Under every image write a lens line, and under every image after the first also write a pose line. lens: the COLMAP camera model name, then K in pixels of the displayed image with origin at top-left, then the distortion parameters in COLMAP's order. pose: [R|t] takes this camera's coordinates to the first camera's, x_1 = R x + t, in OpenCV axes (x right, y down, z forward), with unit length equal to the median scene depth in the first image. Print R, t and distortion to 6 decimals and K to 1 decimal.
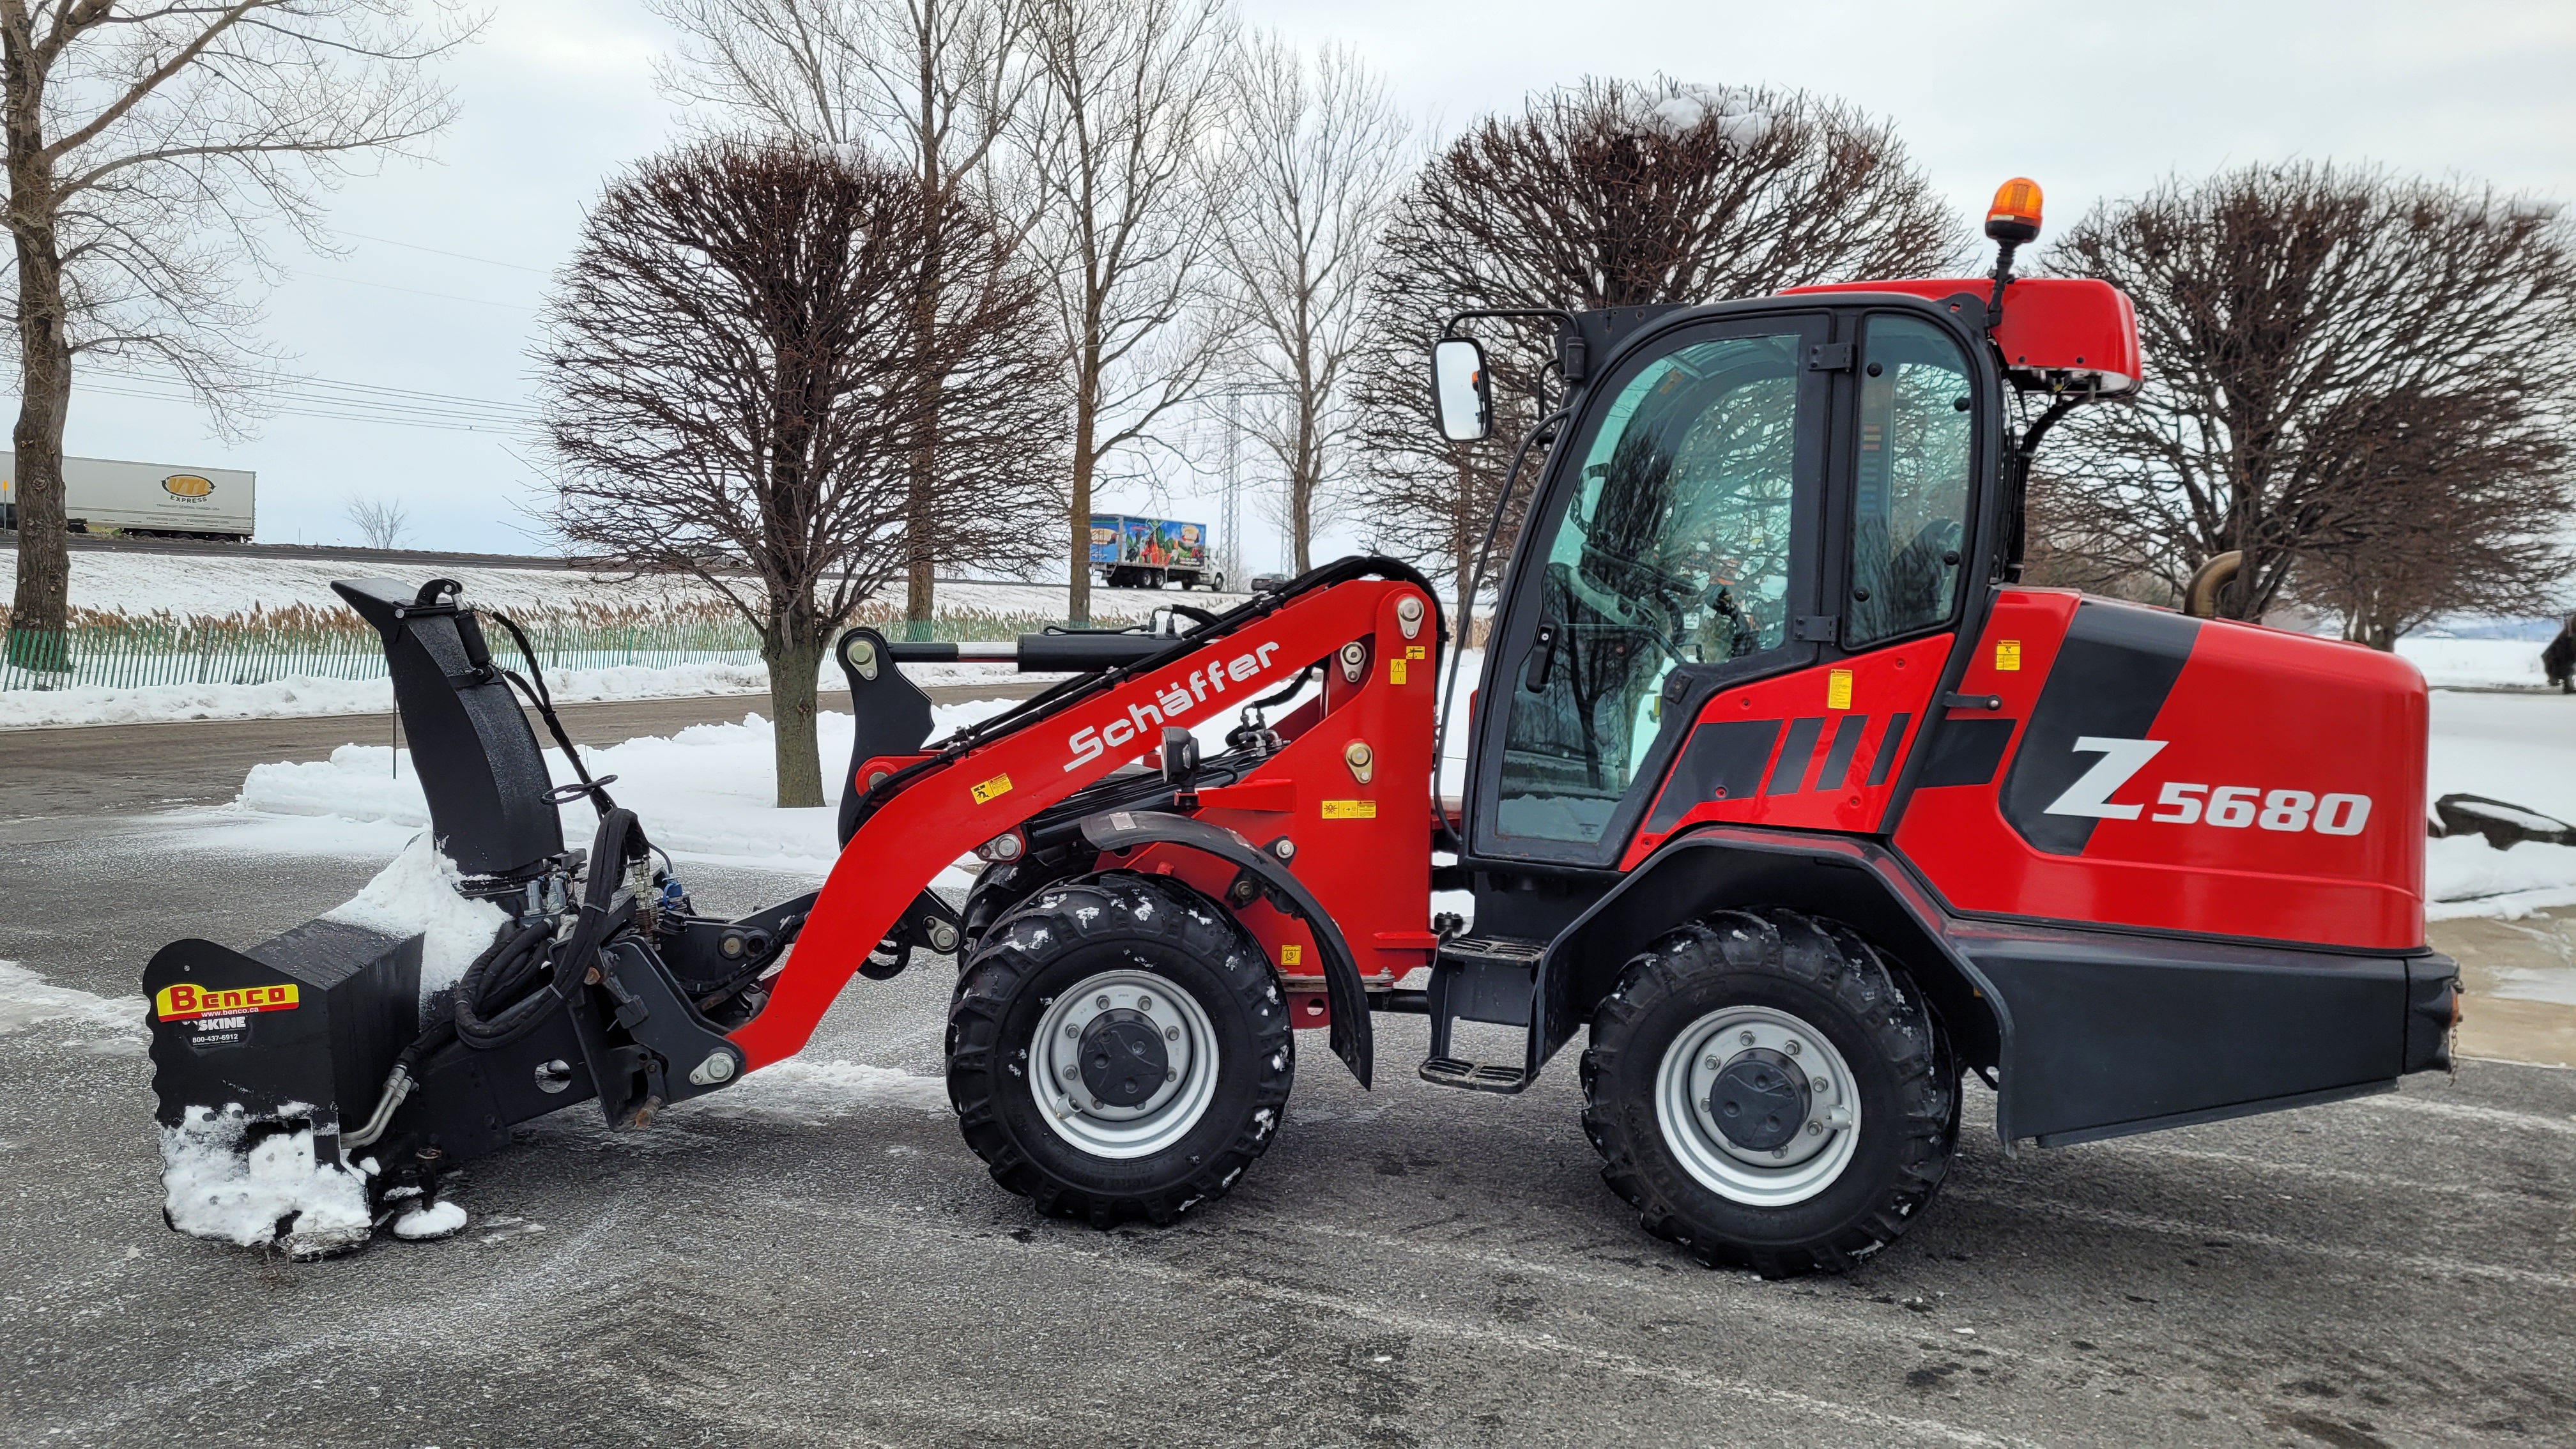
lens RADIAL K [[2001.3, 0, 1288.0], [0, 2001.3, 724.5], [0, 0, 1]] dist [0.074575, -0.072566]
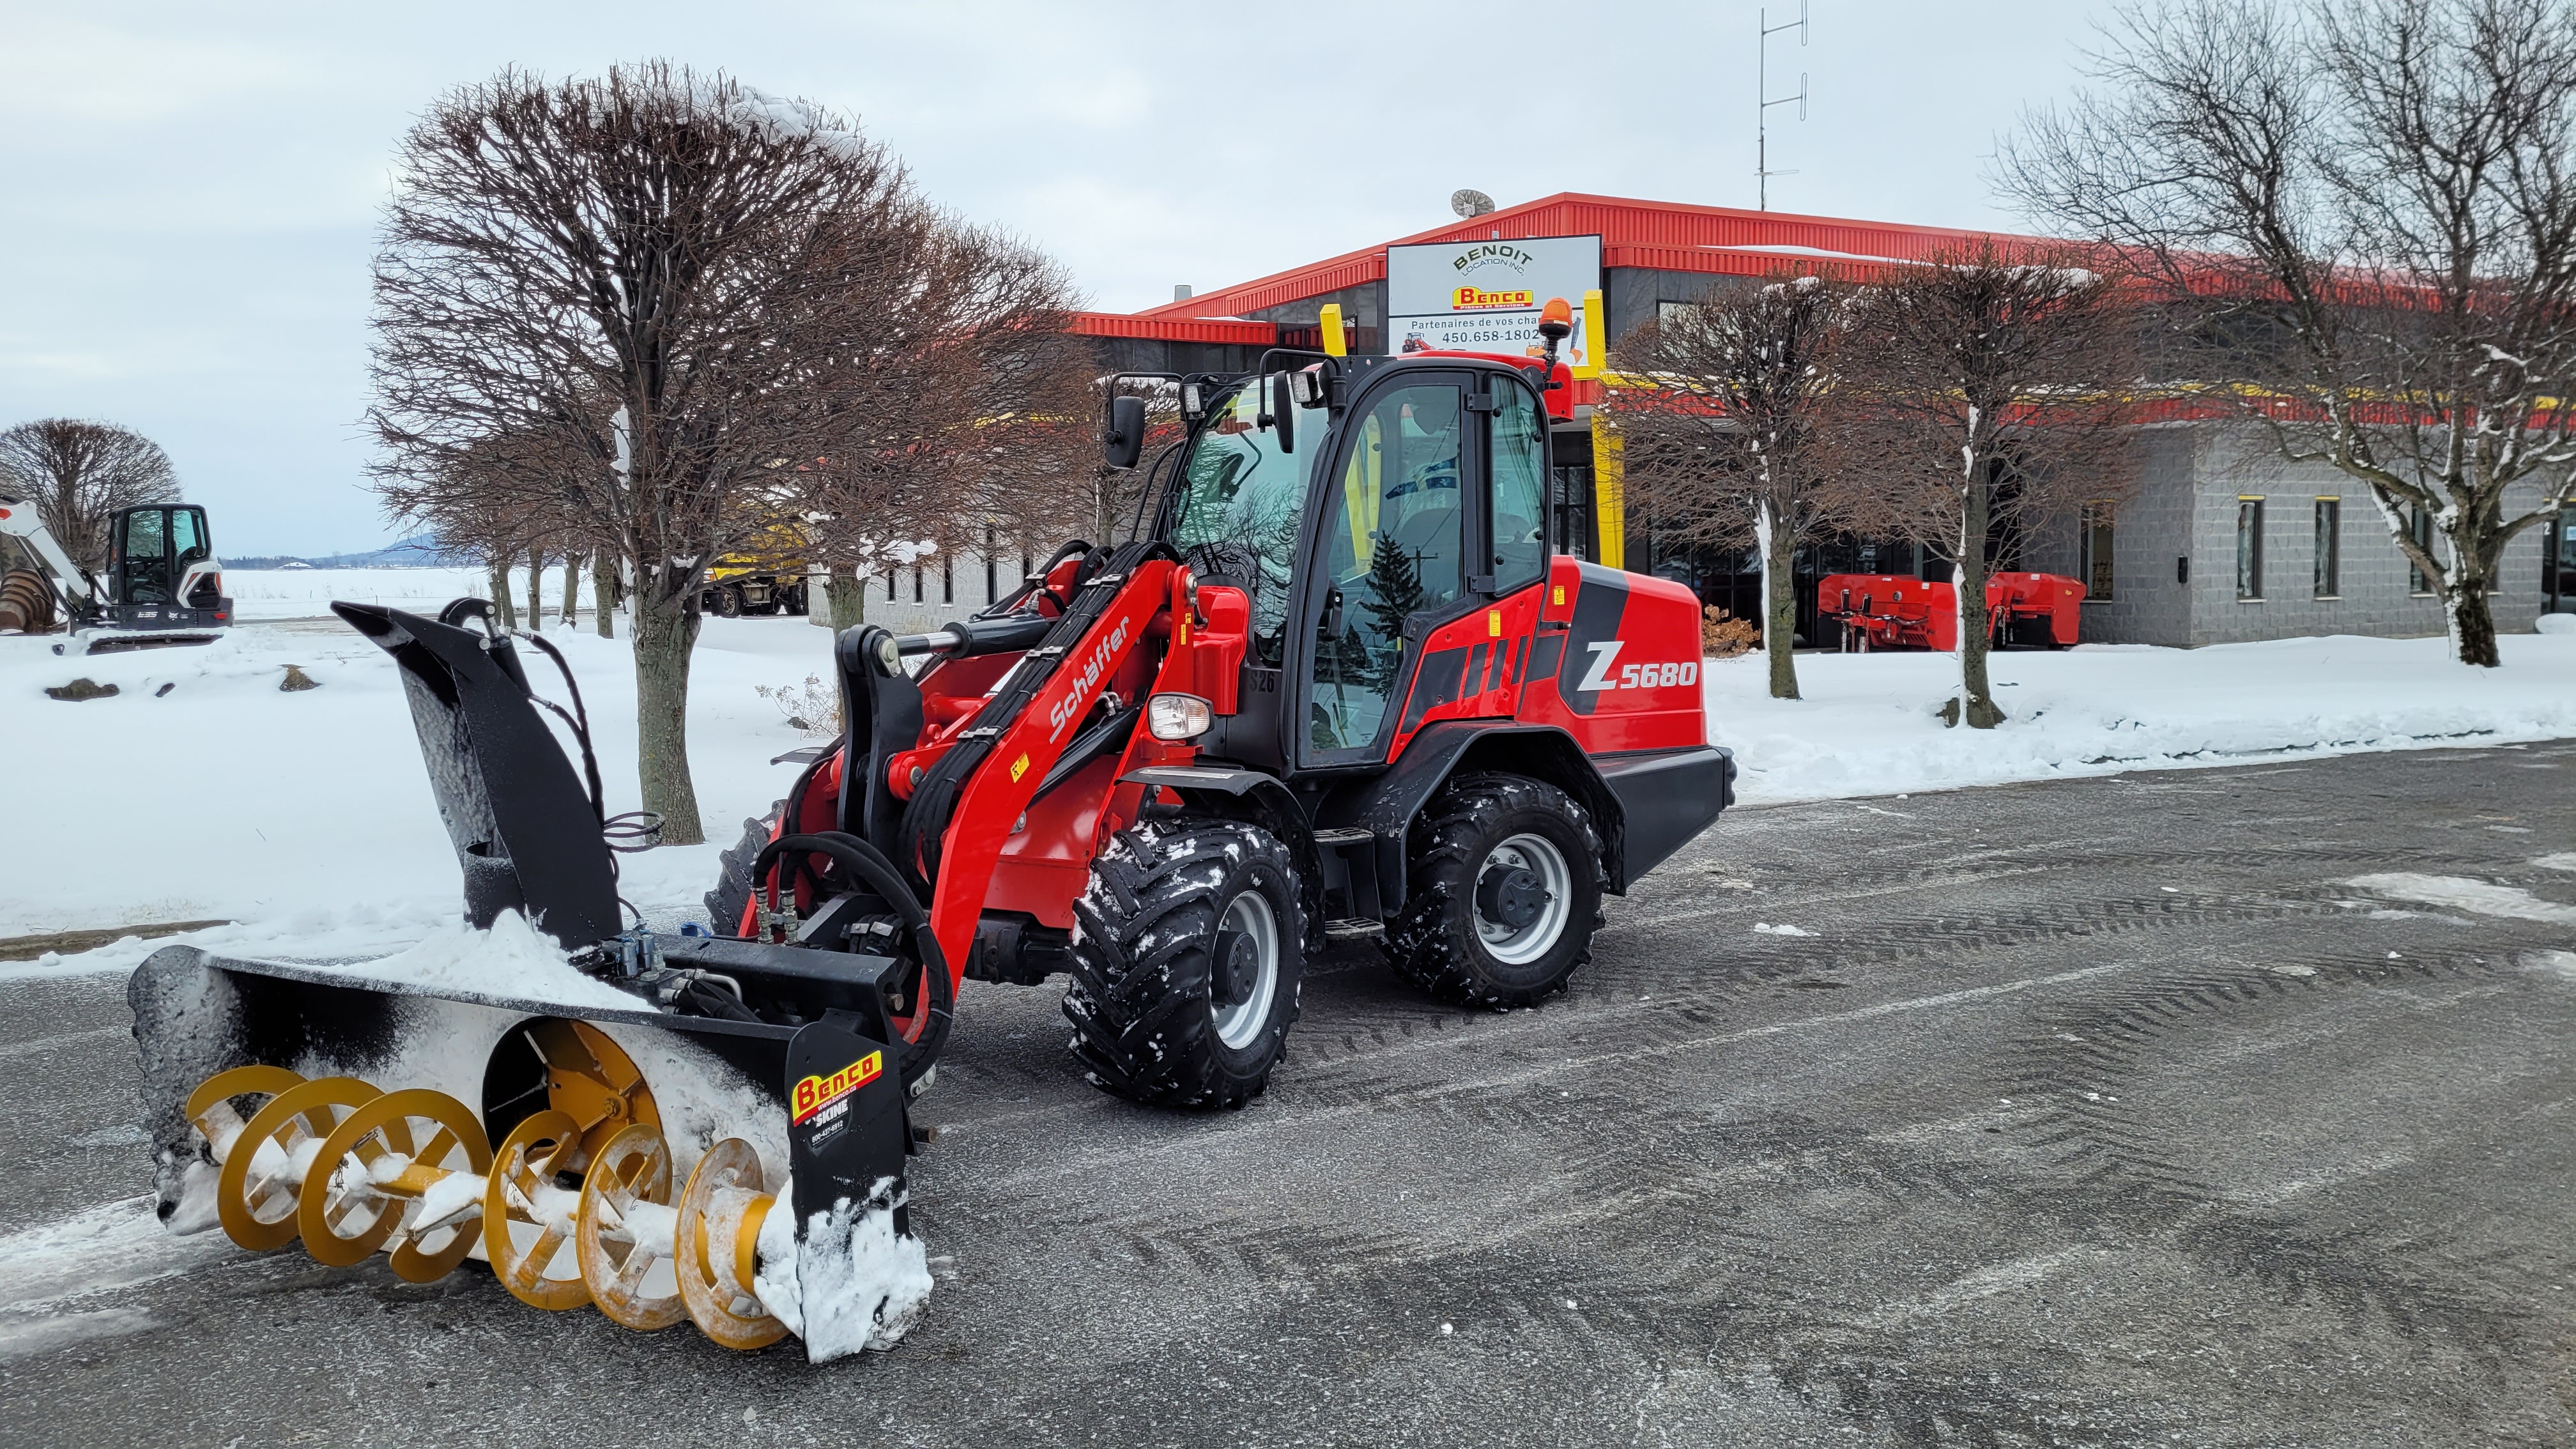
lens RADIAL K [[2001.3, 0, 1288.0], [0, 2001.3, 724.5], [0, 0, 1]] dist [0.074575, -0.072566]
pose [[0.505343, -0.105007, 0.856506, -1.159942], [0.075515, 0.994142, 0.077327, -0.073700], [-0.859608, 0.025603, 0.510312, 0.379285]]
